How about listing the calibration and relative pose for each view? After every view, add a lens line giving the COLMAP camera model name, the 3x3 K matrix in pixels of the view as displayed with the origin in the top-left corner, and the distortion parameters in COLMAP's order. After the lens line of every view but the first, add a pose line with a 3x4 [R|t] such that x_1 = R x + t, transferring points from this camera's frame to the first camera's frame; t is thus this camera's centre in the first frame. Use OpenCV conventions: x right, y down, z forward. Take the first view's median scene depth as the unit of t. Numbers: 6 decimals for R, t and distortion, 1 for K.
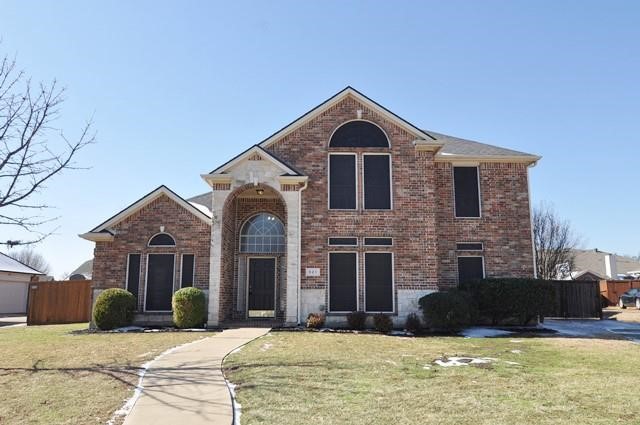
lens RADIAL K [[484.6, 0, 320.0], [0, 484.6, 212.5], [0, 0, 1]] dist [0.002000, 0.000919]
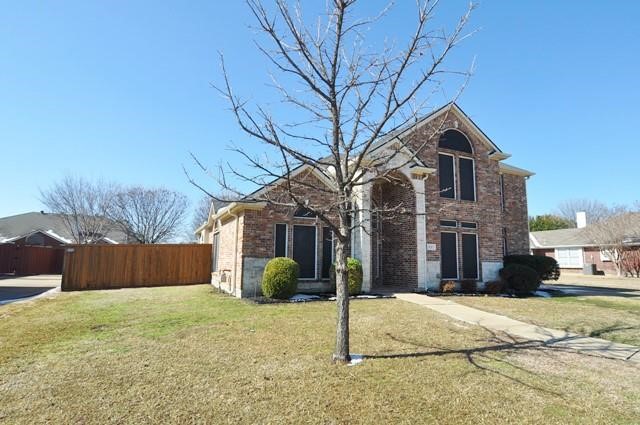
lens RADIAL K [[354.2, 0, 320.0], [0, 354.2, 212.5], [0, 0, 1]] dist [-0.001579, -0.000138]
pose [[0.913960, 0.068420, 0.399996, -0.626877], [-0.085979, 0.995955, 0.026095, 0.035288], [-0.396593, -0.058241, 0.916145, 0.284956]]
